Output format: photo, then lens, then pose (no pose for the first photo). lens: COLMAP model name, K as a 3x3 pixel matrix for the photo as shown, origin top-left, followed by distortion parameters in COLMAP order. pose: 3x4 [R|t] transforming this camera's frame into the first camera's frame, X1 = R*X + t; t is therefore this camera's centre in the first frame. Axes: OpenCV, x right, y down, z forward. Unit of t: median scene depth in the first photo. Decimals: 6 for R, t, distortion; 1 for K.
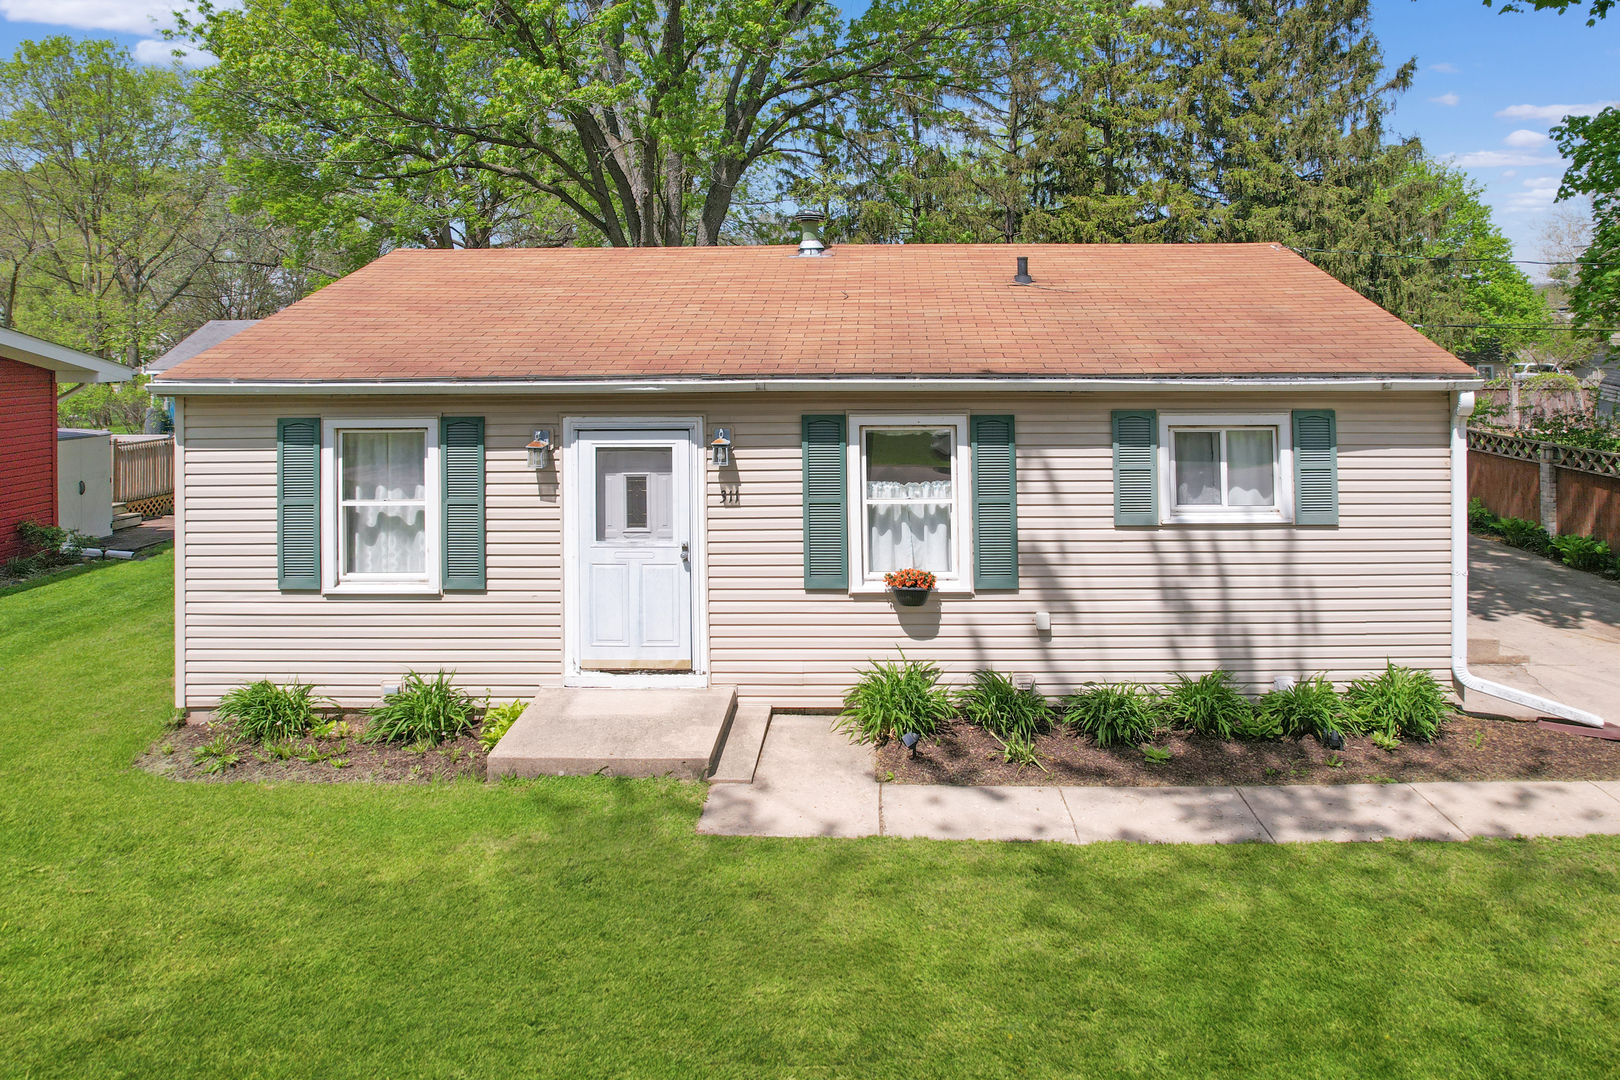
lens RADIAL K [[1191.7, 0, 810.6], [0, 1191.7, 440.8], [0, 0, 1]] dist [-0.005836, -0.001351]
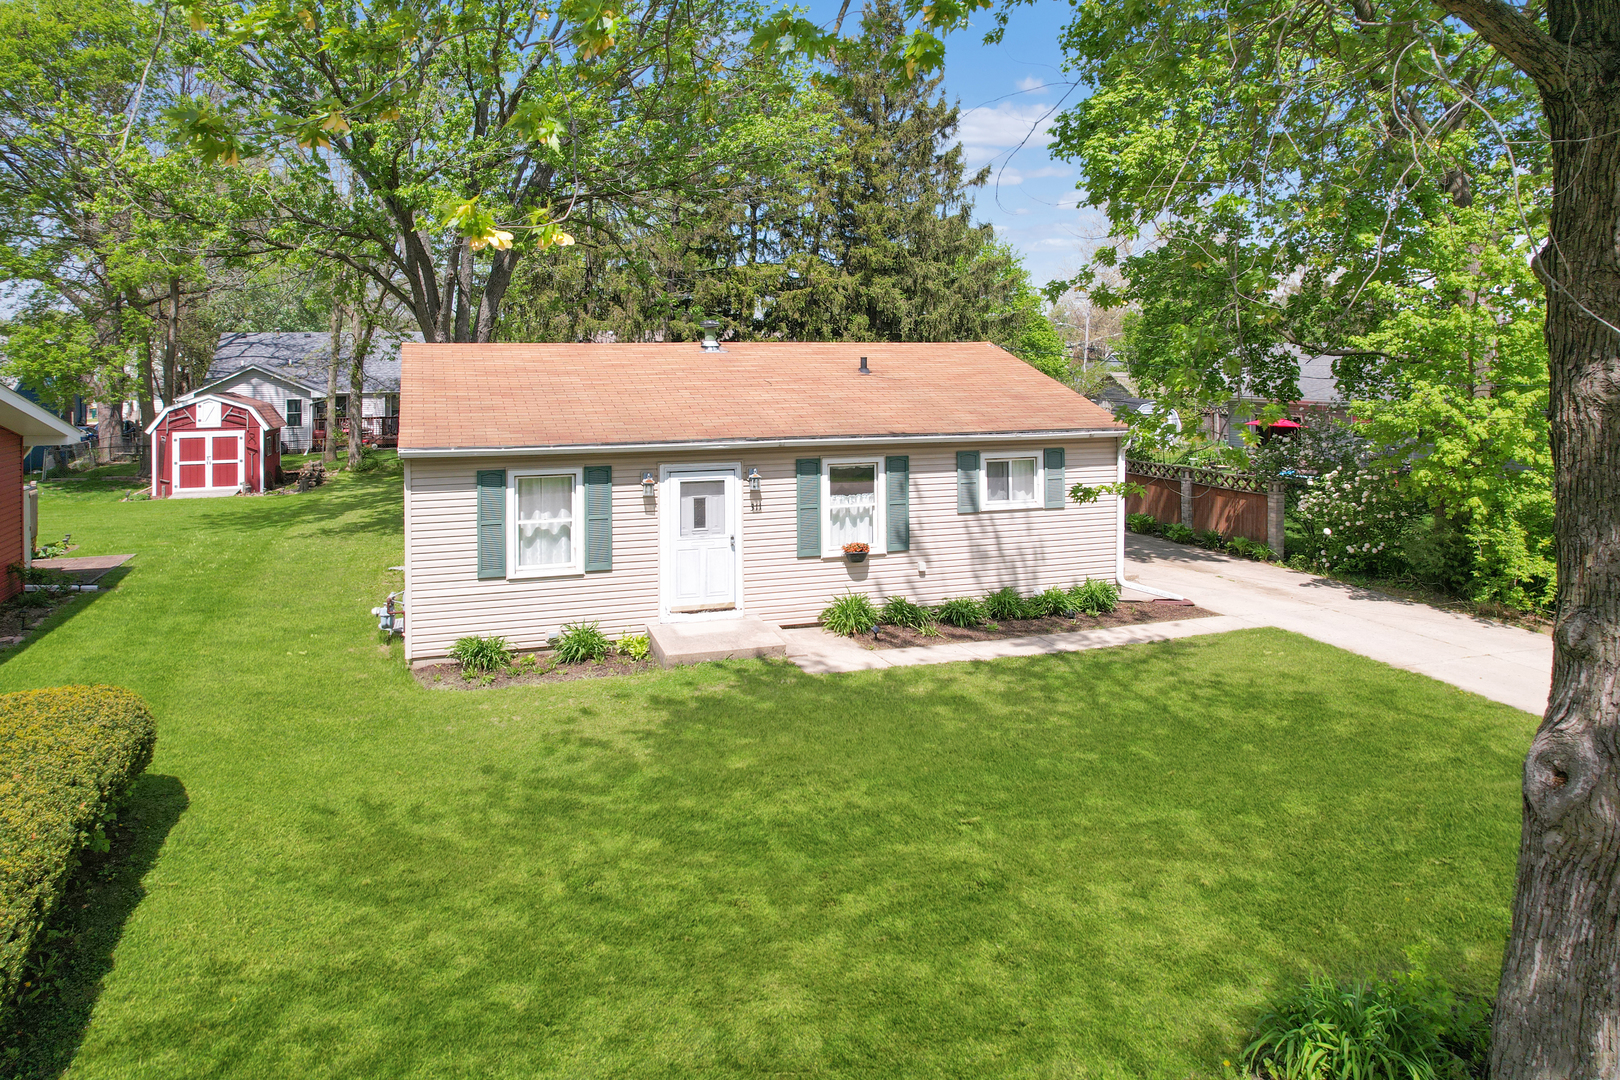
lens RADIAL K [[1030.7, 0, 810.0], [0, 1030.7, 540.0], [0, 0, 1]] dist [0.065562, -0.000430]
pose [[0.951378, -0.054968, 0.303083, -0.452622], [0.033774, 0.996631, 0.074735, -0.015570], [-0.306170, -0.060865, 0.950029, -0.466105]]
